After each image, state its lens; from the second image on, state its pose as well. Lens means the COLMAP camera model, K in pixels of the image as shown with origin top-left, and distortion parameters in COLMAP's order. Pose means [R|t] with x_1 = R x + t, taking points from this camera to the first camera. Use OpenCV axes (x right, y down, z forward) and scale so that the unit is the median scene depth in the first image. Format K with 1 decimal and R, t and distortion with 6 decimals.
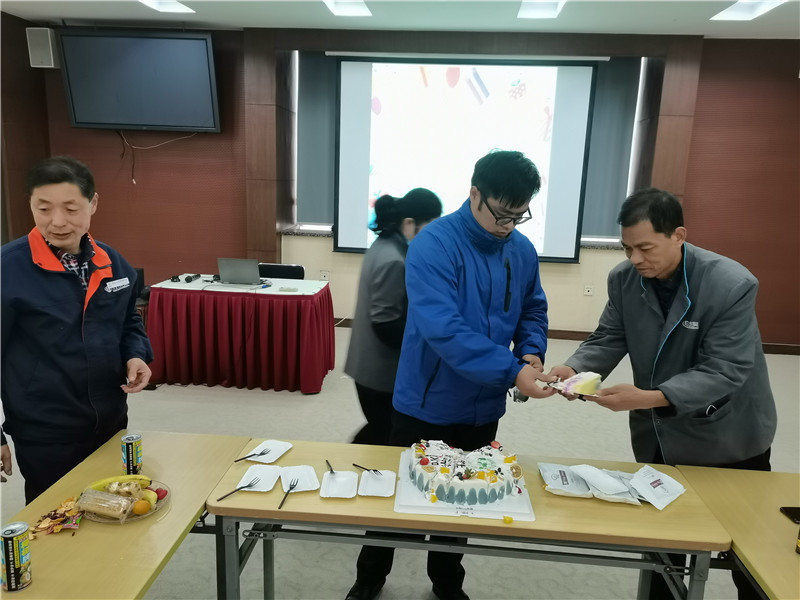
lens RADIAL K [[688.1, 0, 400.0], [0, 688.1, 300.0], [0, 0, 1]] dist [0.029650, -0.006345]
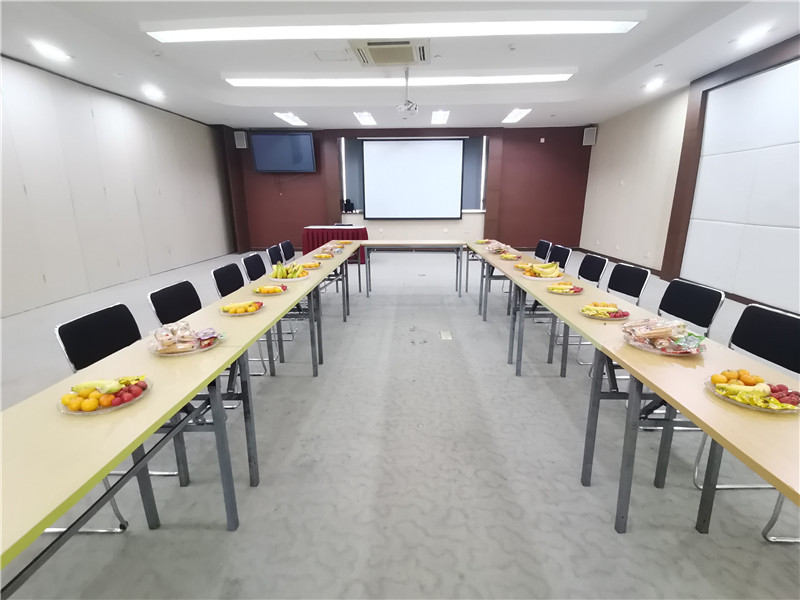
lens RADIAL K [[416.6, 0, 400.0], [0, 416.6, 300.0], [0, 0, 1]] dist [0.027852, -0.000020]
pose [[0.998068, -0.048972, 0.038247, -0.038862], [0.047224, 0.997854, 0.045357, 0.160181], [-0.040386, -0.043463, 0.998238, -0.526070]]
